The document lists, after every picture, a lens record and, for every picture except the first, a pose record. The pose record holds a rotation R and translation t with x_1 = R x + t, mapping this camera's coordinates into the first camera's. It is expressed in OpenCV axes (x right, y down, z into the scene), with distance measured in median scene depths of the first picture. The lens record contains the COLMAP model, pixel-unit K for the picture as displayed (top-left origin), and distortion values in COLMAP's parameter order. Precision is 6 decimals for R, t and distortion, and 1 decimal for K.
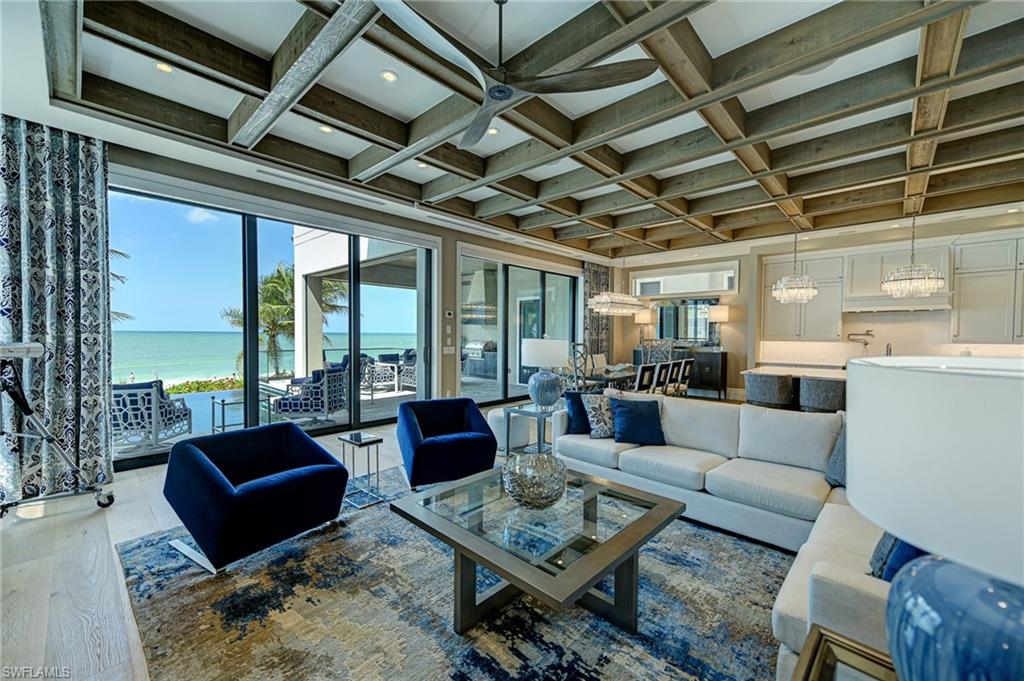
lens RADIAL K [[402.0, 0, 508.3], [0, 402.0, 344.9], [0, 0, 1]] dist [0.013812, 0.001098]
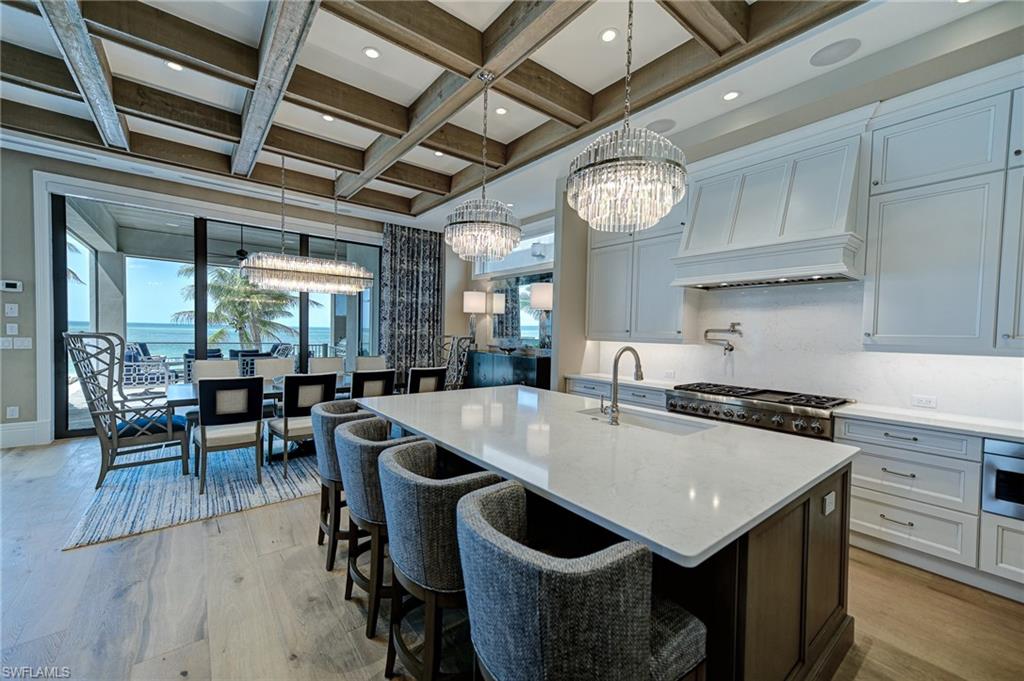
lens RADIAL K [[402.0, 0, 511.6], [0, 402.0, 343.9], [0, 0, 1]] dist [0.013812, 0.001098]
pose [[0.989046, 0.021383, -0.146053, 0.866075], [-0.021066, 0.999771, 0.003717, -0.005867], [0.146099, -0.000600, 0.989270, 0.564269]]
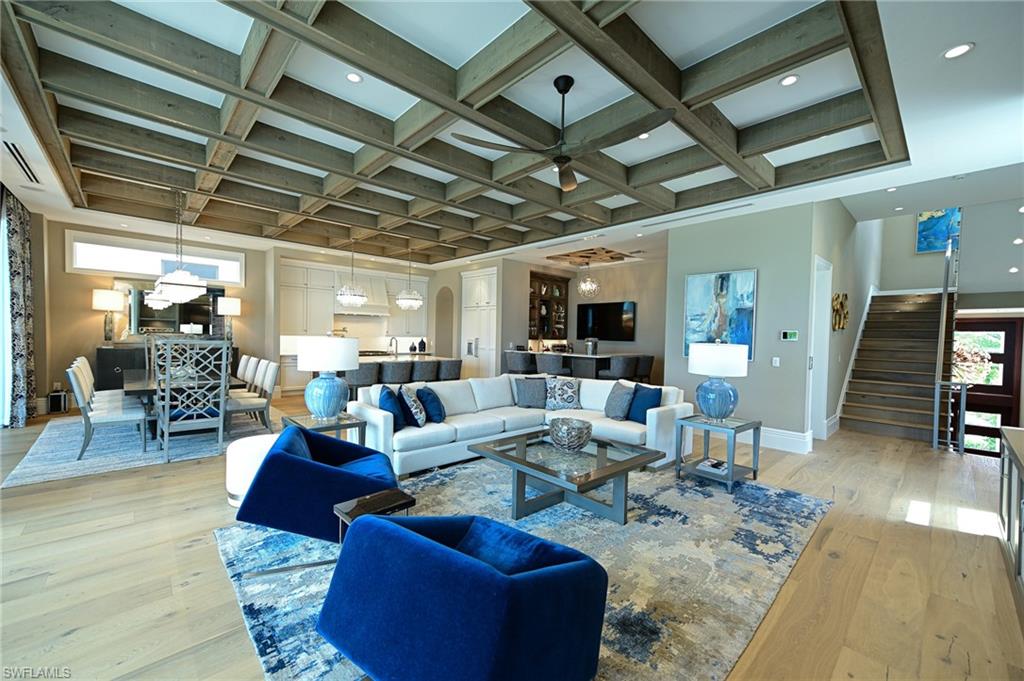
lens RADIAL K [[402.0, 0, 507.0], [0, 402.0, 336.8], [0, 0, 1]] dist [0.013812, 0.001098]
pose [[0.069356, -0.008460, 0.997556, -0.577466], [0.007640, 0.999939, 0.007949, -0.014413], [-0.997563, 0.007070, 0.069416, 0.449150]]
